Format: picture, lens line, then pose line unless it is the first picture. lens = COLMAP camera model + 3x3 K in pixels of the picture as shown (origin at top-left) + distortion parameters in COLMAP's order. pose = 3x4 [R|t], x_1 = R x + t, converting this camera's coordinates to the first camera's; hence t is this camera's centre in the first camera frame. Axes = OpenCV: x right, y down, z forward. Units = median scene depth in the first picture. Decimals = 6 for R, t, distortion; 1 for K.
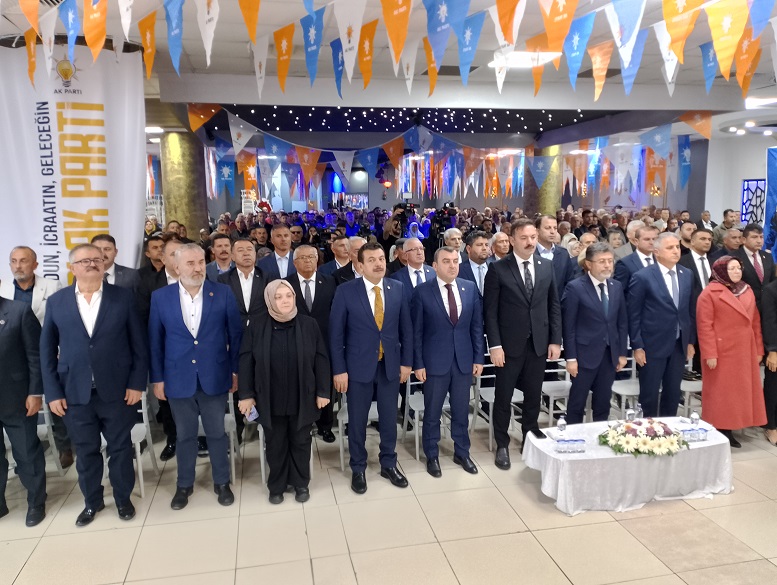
lens RADIAL K [[655.1, 0, 389.3], [0, 655.1, 297.0], [0, 0, 1]] dist [0.062533, -0.086045]
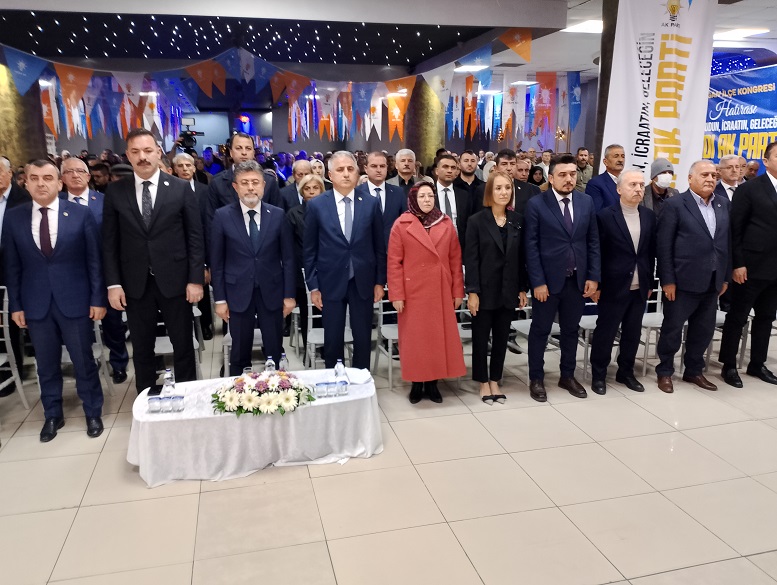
lens RADIAL K [[655.1, 0, 389.5], [0, 655.1, 295.4], [0, 0, 1]] dist [0.062533, -0.086045]
pose [[0.999763, 0.002159, 0.021647, 0.458437], [-0.003554, 0.997904, 0.064617, 0.030694], [-0.021462, -0.064679, 0.997675, 0.151716]]
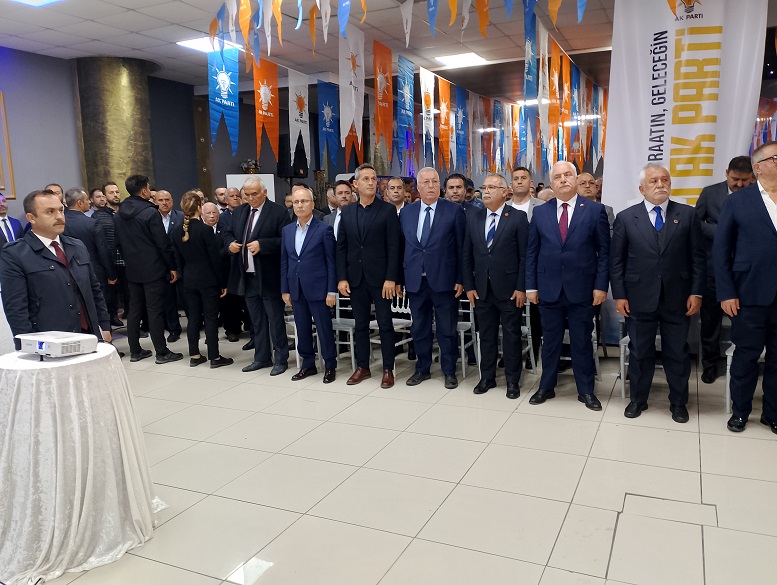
lens RADIAL K [[655.1, 0, 385.7], [0, 655.1, 292.4], [0, 0, 1]] dist [0.062533, -0.086045]
pose [[0.805918, 0.071648, -0.587676, -0.248438], [-0.066054, 0.997334, 0.031008, 0.109707], [0.588331, 0.013828, 0.808502, -0.078173]]
